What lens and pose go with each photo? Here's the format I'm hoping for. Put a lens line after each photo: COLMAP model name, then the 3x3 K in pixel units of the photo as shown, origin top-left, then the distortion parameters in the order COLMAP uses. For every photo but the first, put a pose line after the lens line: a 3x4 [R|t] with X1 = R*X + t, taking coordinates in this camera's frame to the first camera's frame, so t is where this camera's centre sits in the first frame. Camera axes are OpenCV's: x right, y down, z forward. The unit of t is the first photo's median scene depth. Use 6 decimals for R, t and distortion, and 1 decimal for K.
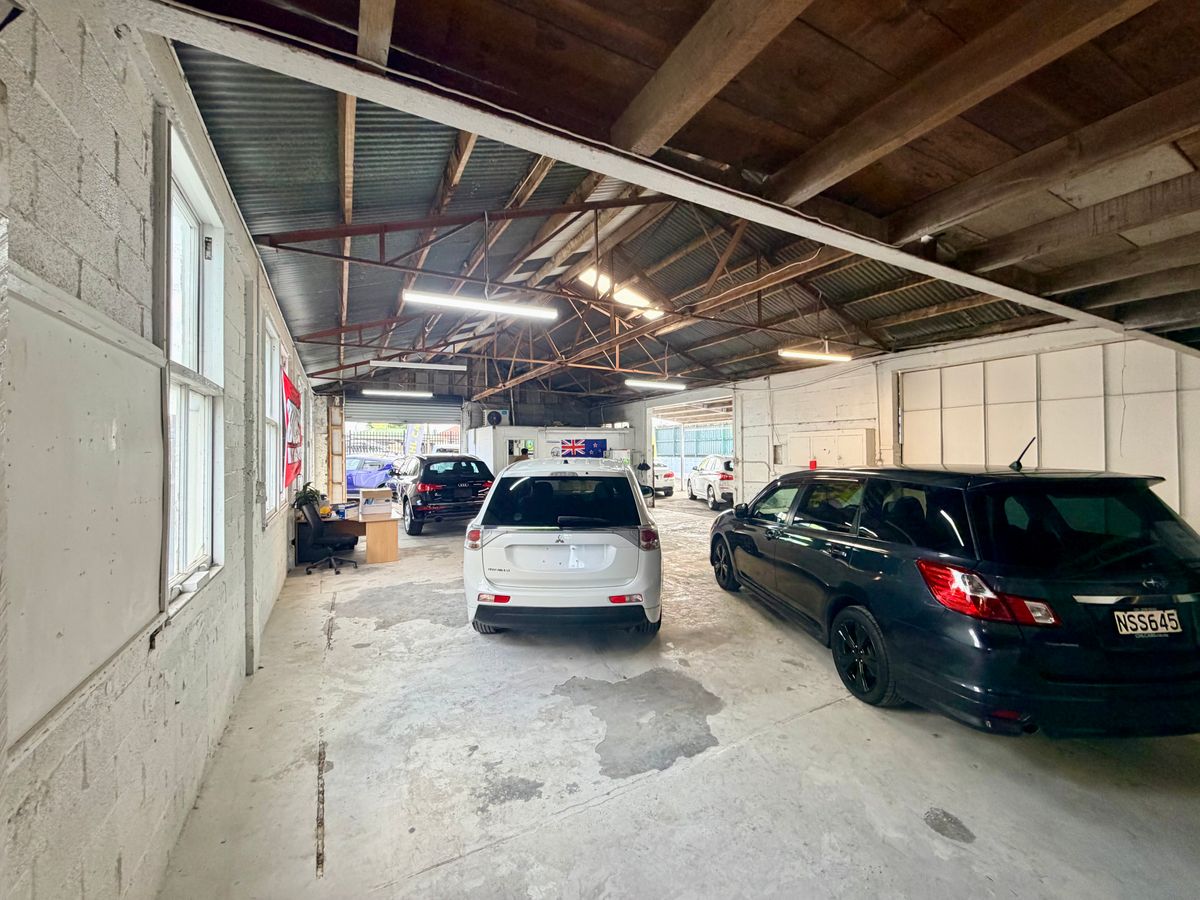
lens RADIAL K [[482.5, 0, 598.6], [0, 482.5, 450.4], [0, 0, 1]] dist [0.000520, 0.000097]
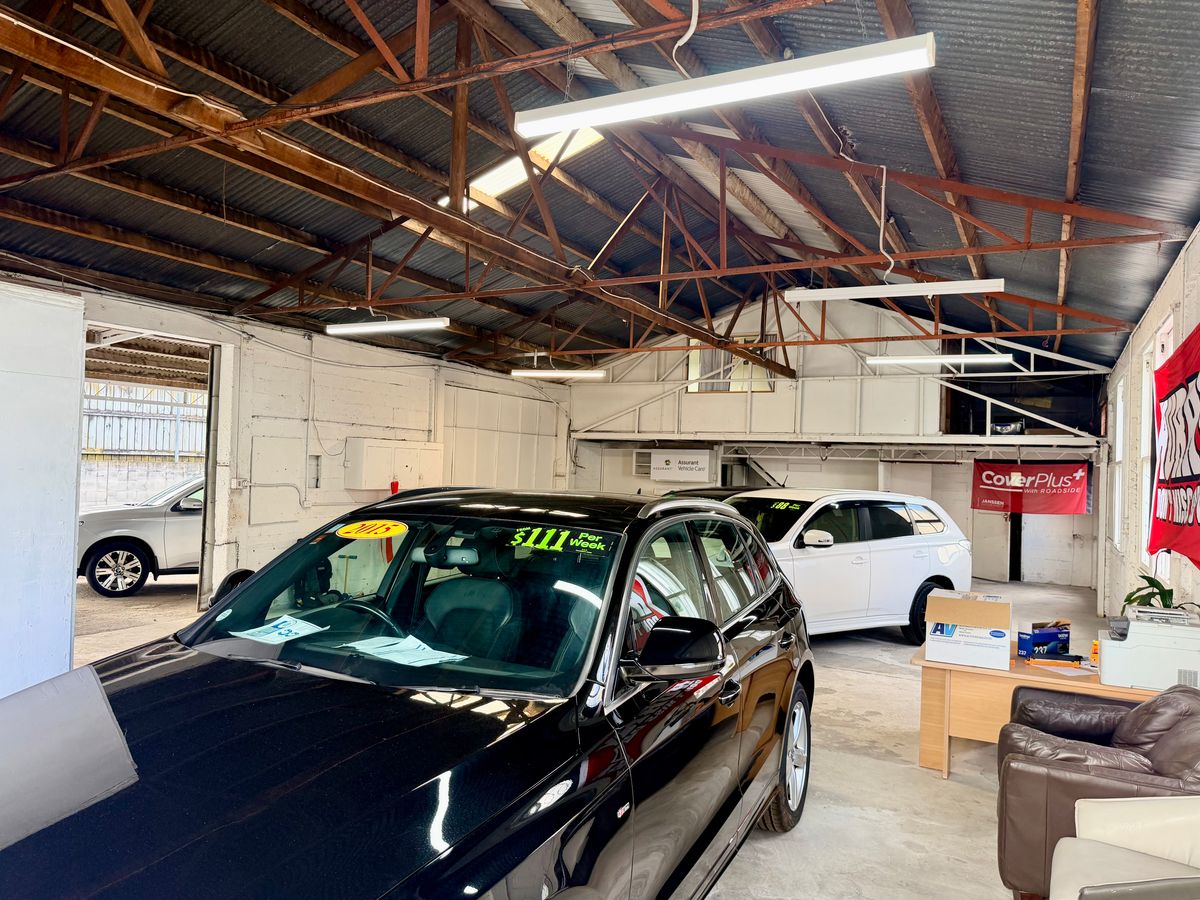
lens RADIAL K [[843.5, 0, 600.1], [0, 843.5, 451.2], [0, 0, 1]] dist [0.000538, 0.000072]
pose [[-0.567755, -0.000783, 0.823197, -0.669780], [-0.040323, 0.998826, -0.026861, -0.001619], [-0.822209, -0.048444, -0.567120, 1.296442]]
